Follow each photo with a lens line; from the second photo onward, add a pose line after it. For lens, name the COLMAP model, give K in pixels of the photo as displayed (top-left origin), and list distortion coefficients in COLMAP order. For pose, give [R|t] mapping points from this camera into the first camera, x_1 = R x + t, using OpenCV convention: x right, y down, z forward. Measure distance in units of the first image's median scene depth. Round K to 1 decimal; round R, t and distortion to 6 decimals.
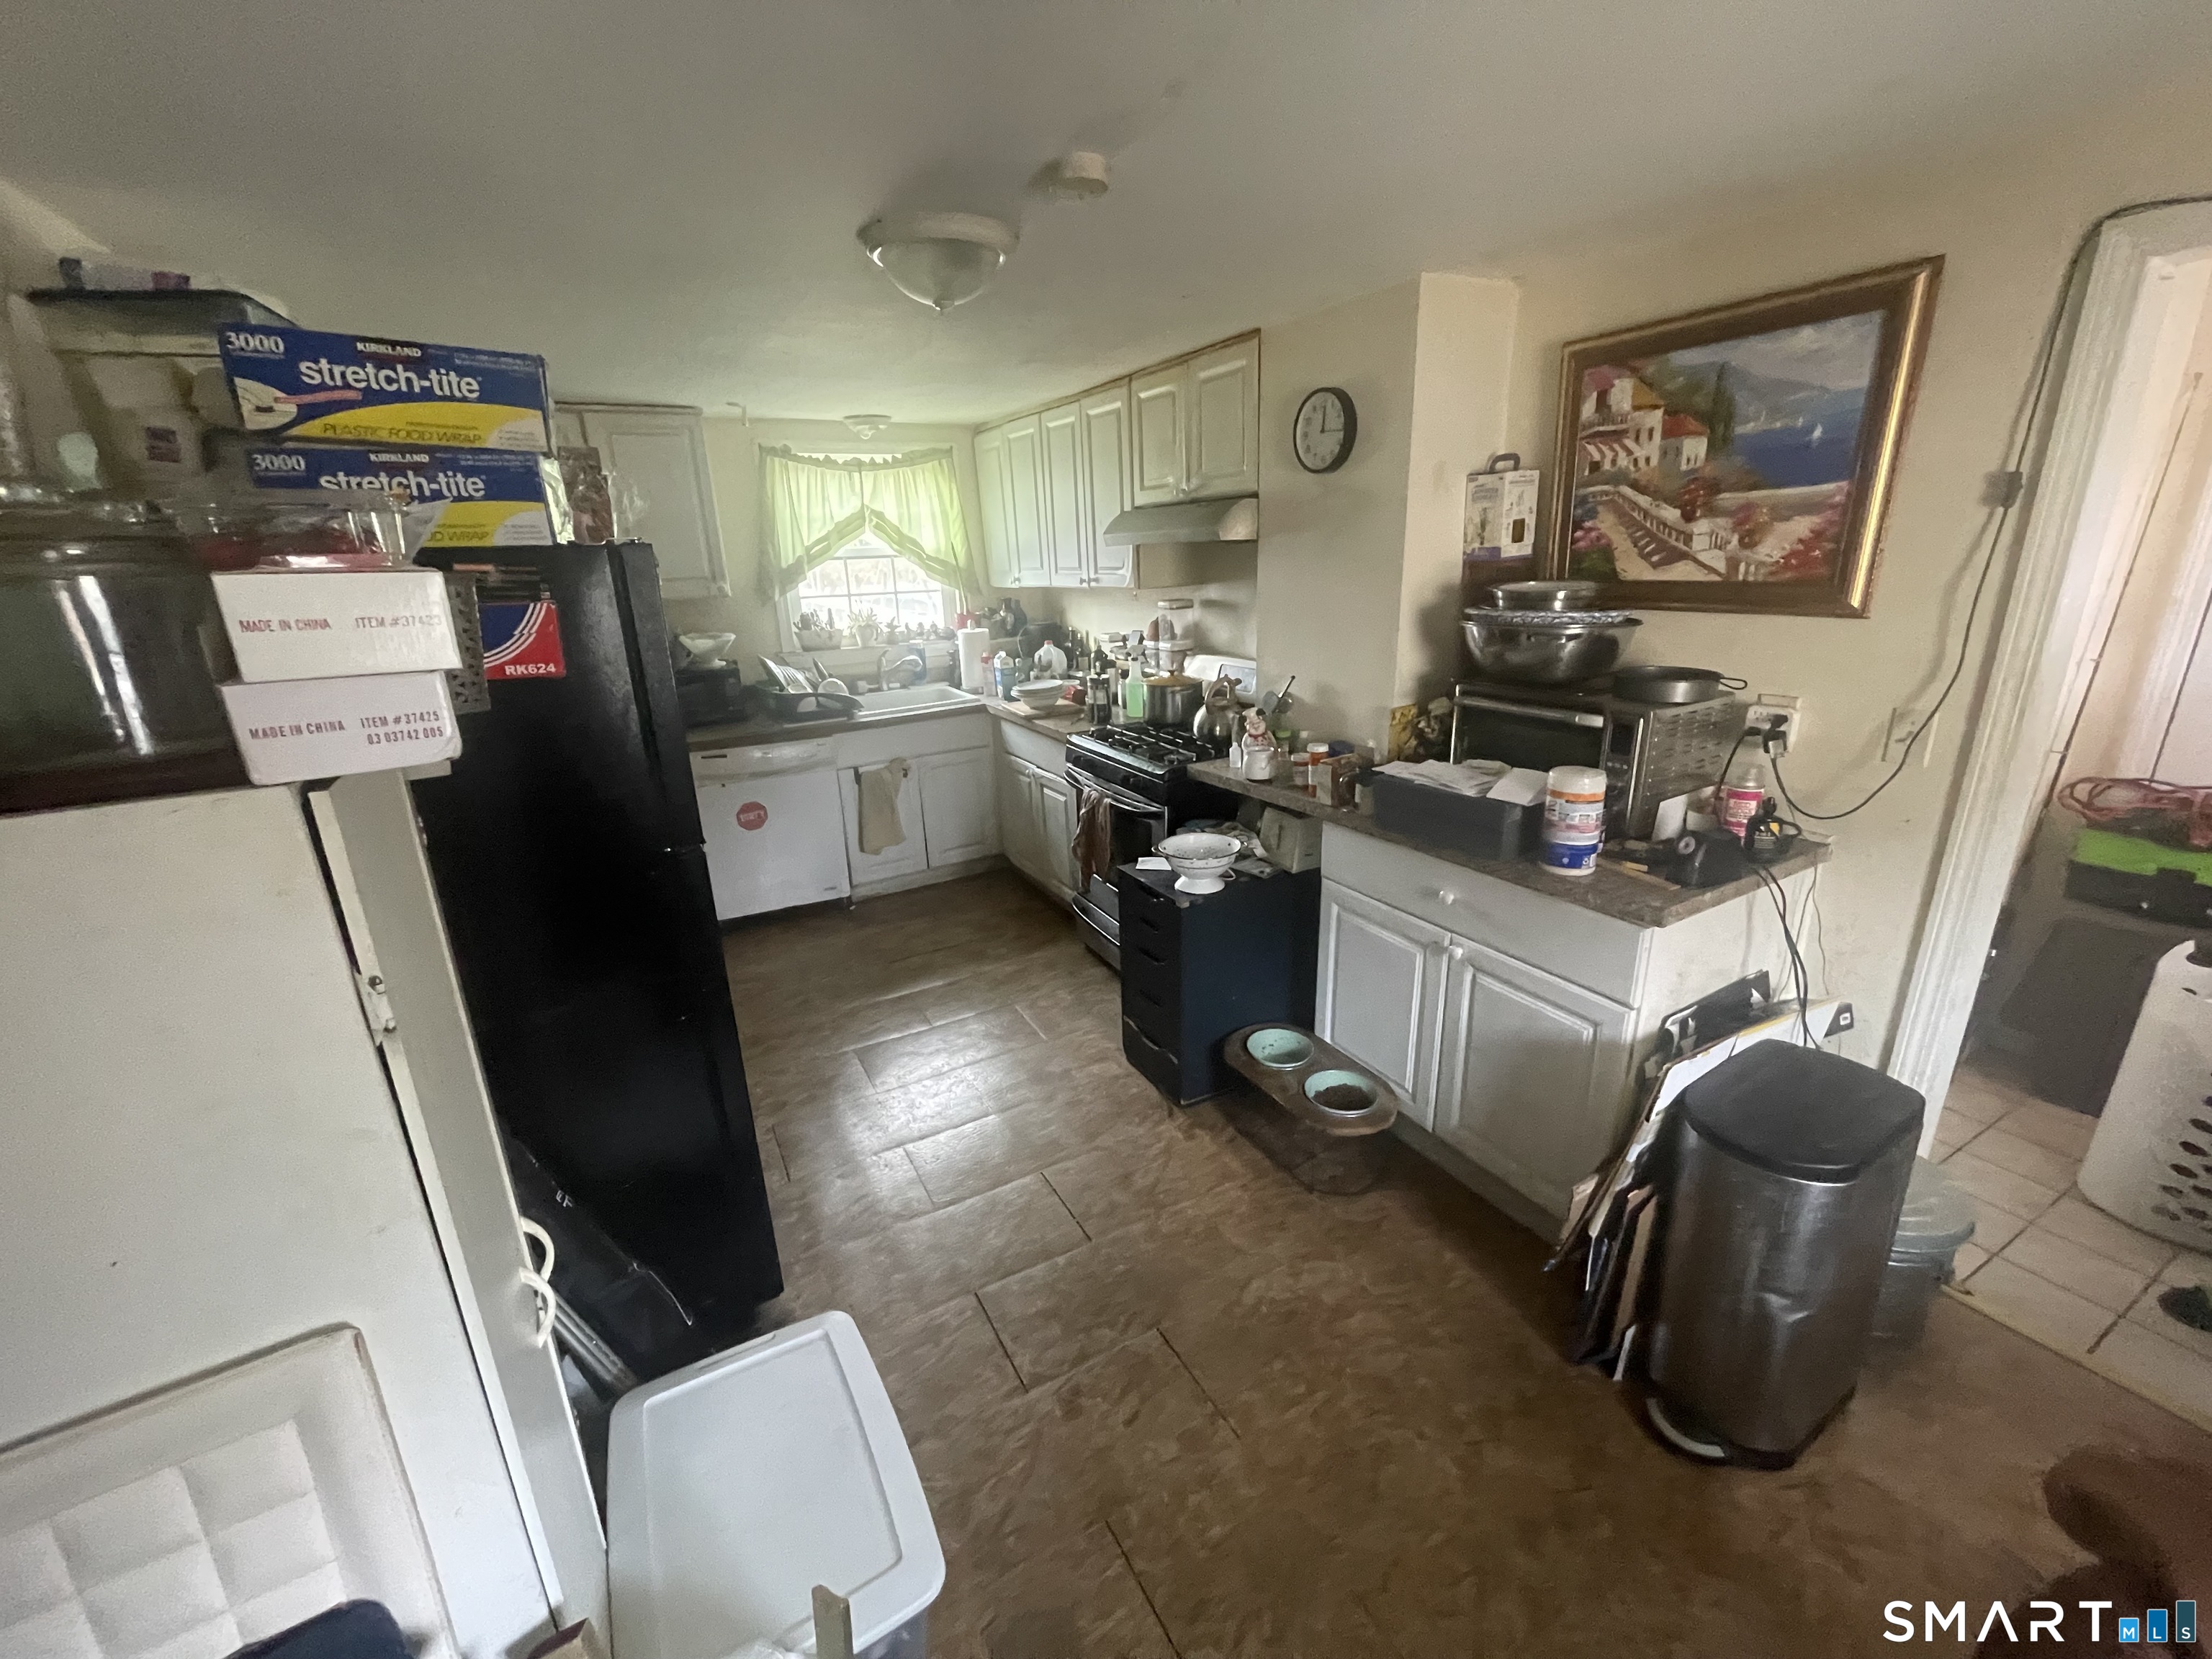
lens RADIAL K [[891.3, 0, 1102.6], [0, 891.3, 835.5], [0, 0, 1]] dist [0.001880, -0.000780]
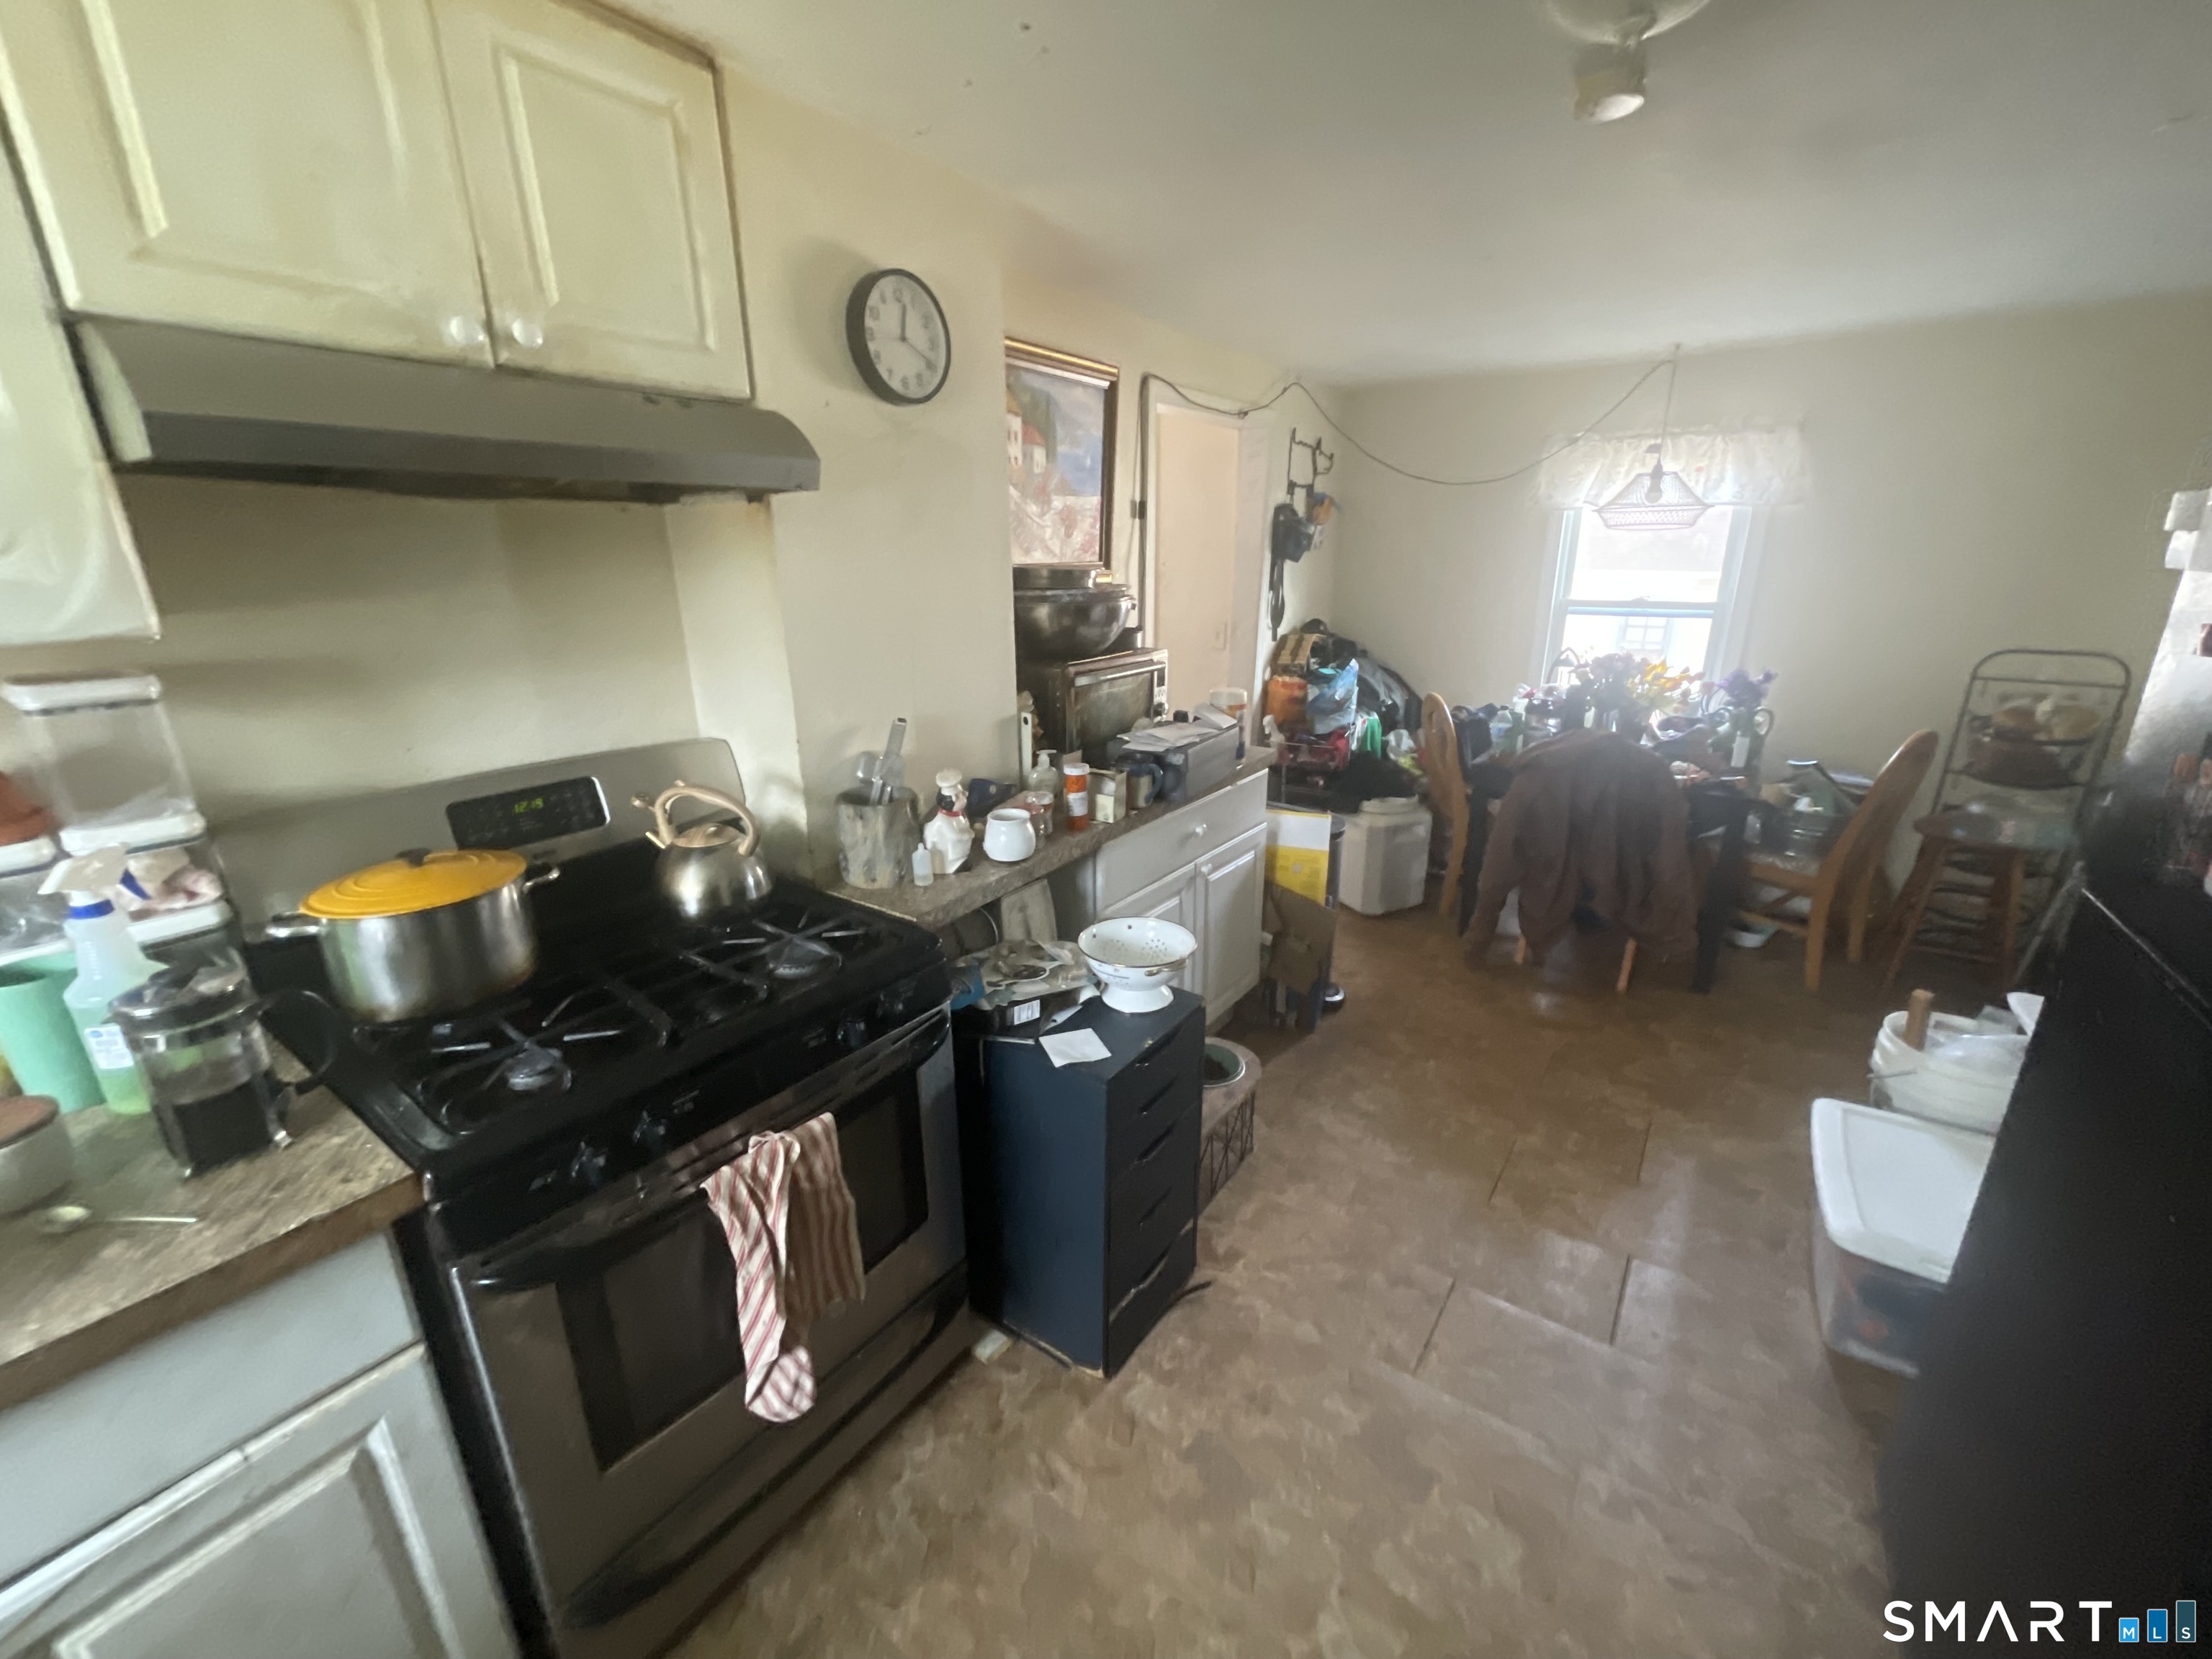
lens RADIAL K [[891.3, 0, 1102.6], [0, 891.3, 835.5], [0, 0, 1]] dist [0.001880, -0.000780]
pose [[-0.426726, -0.241748, 0.871471, -0.302119], [0.295959, 0.873224, 0.387154, -0.220584], [-0.854584, 0.423129, -0.301080, 0.785237]]
